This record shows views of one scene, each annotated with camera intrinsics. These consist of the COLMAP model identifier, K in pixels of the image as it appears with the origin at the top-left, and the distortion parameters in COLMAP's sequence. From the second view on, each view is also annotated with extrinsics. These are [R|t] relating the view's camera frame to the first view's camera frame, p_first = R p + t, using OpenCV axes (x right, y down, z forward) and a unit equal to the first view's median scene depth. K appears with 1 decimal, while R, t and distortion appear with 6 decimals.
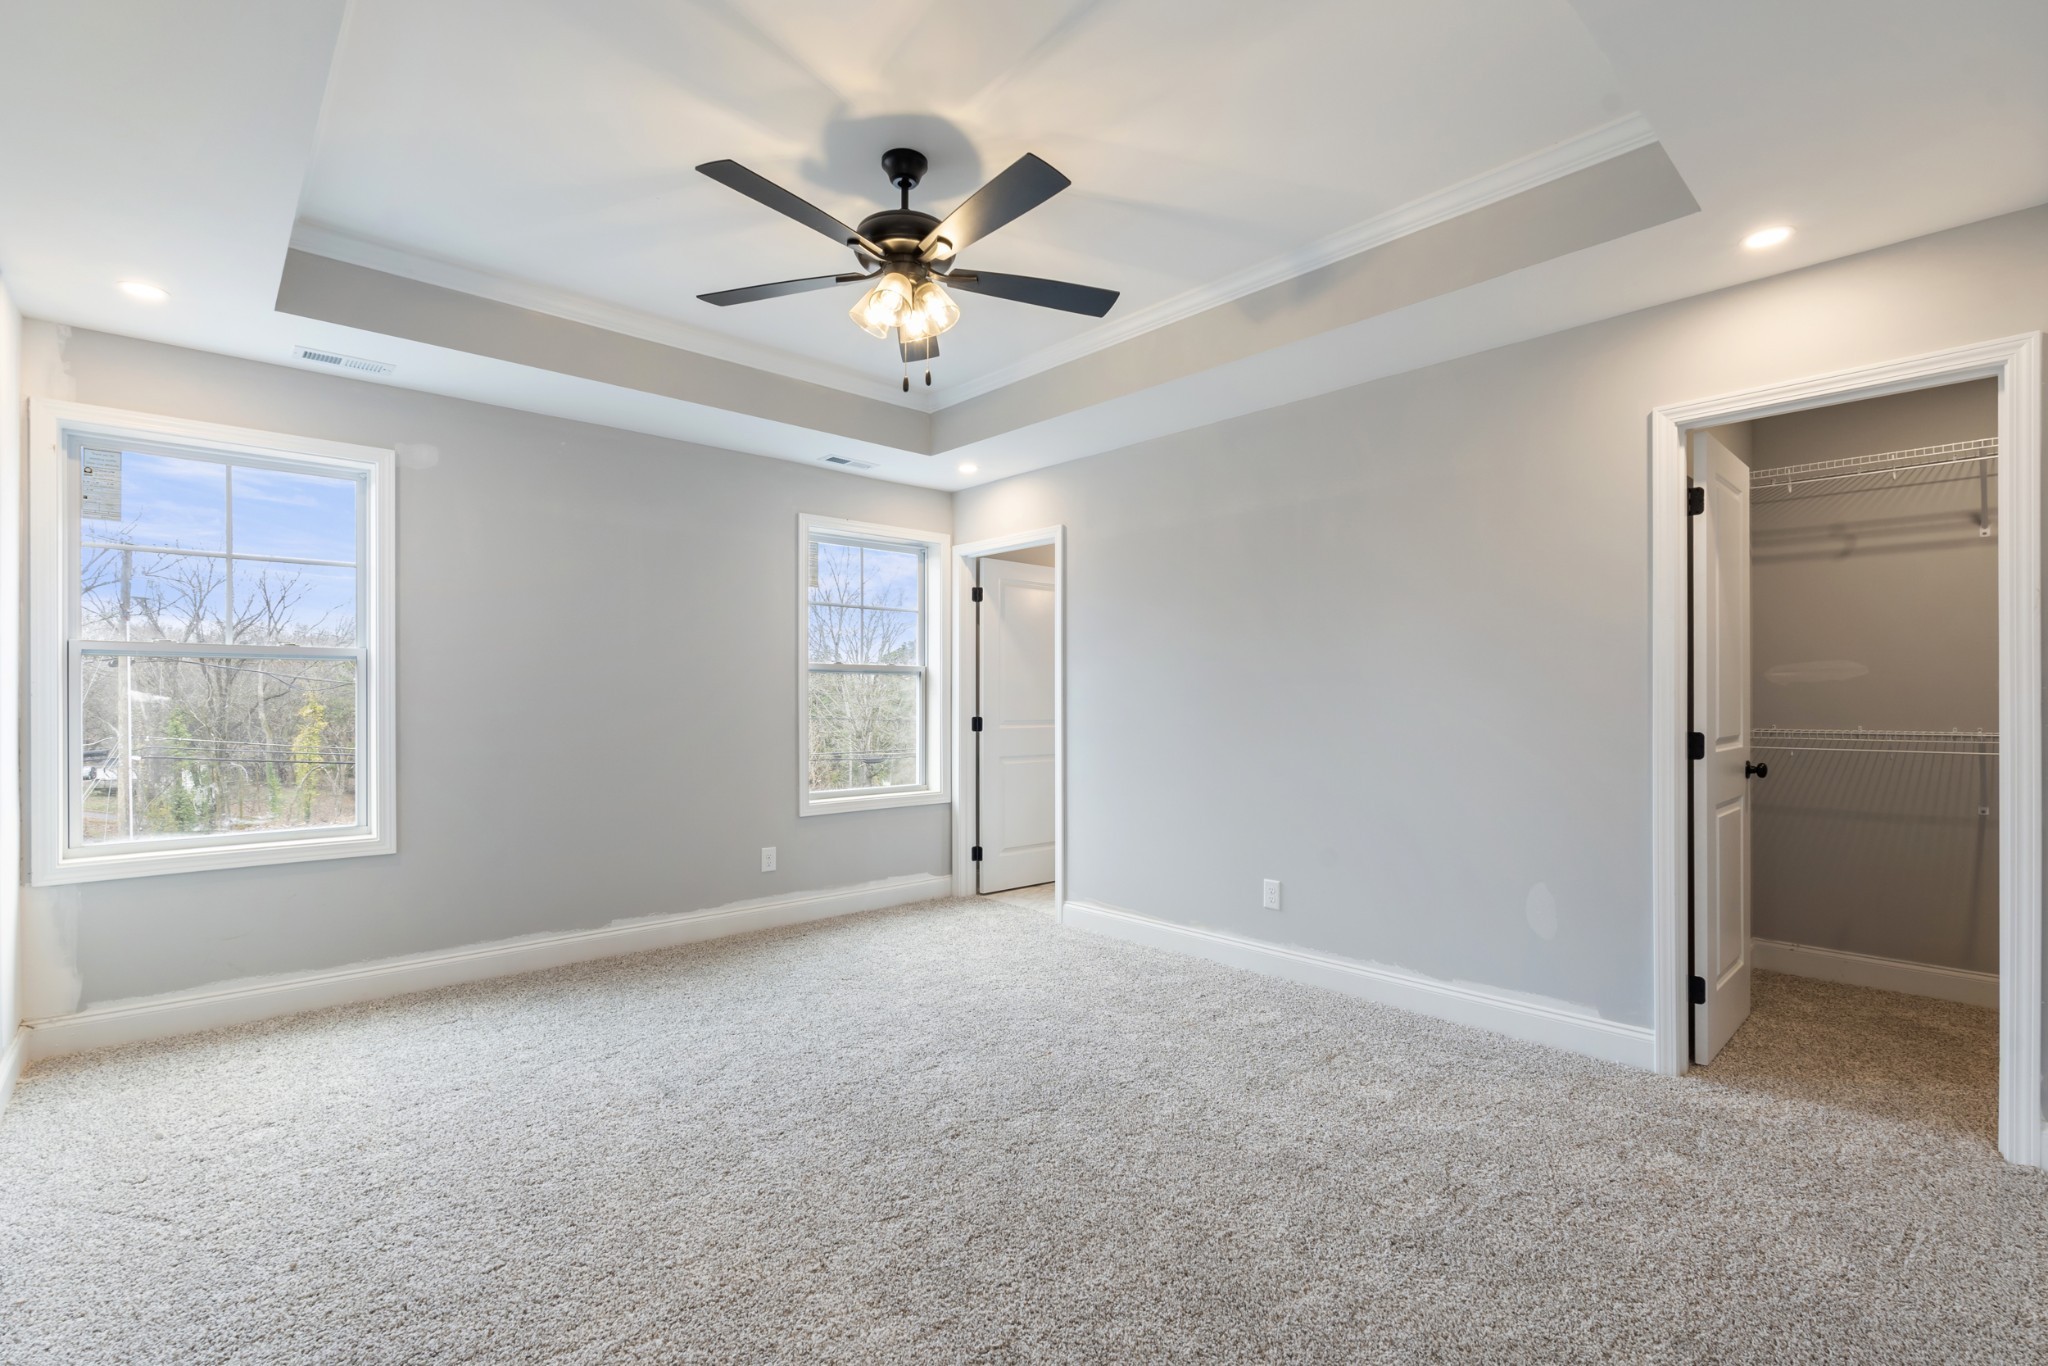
lens RADIAL K [[901.8, 0, 1024.0], [0, 901.8, 691.1], [0, 0, 1]] dist [-0.003853, -0.000232]
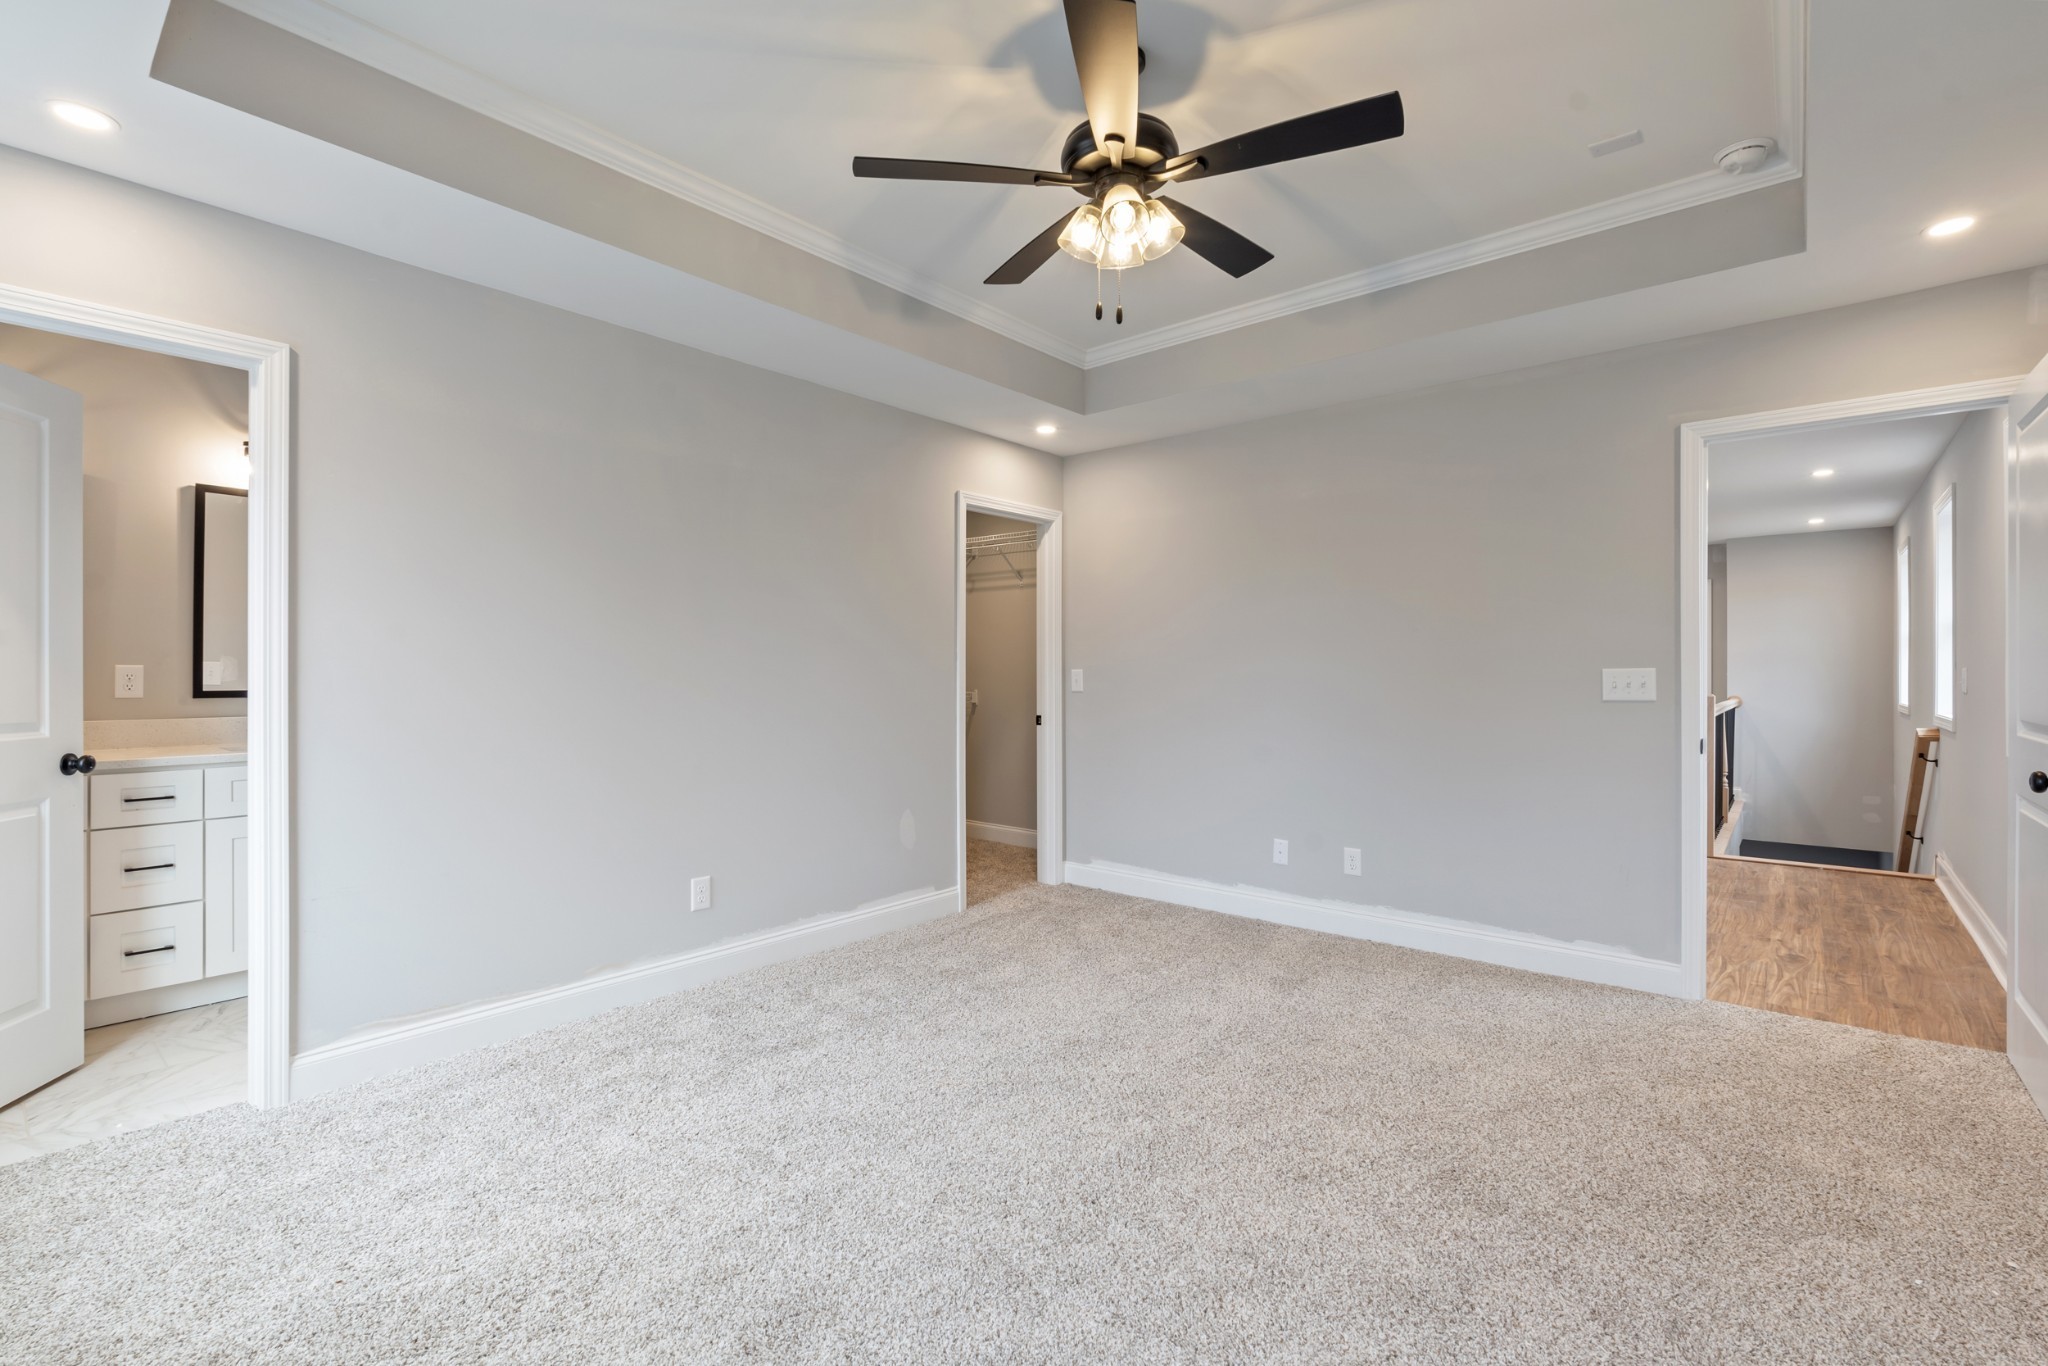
lens RADIAL K [[911.9, 0, 1022.6], [0, 911.9, 650.0], [0, 0, 1]] dist [-0.016715, -0.000152]
pose [[-0.101507, 0.027885, 0.994444, -0.722189], [-0.000414, 0.999606, -0.028072, 0.011515], [-0.994835, -0.003261, -0.101455, 0.858734]]
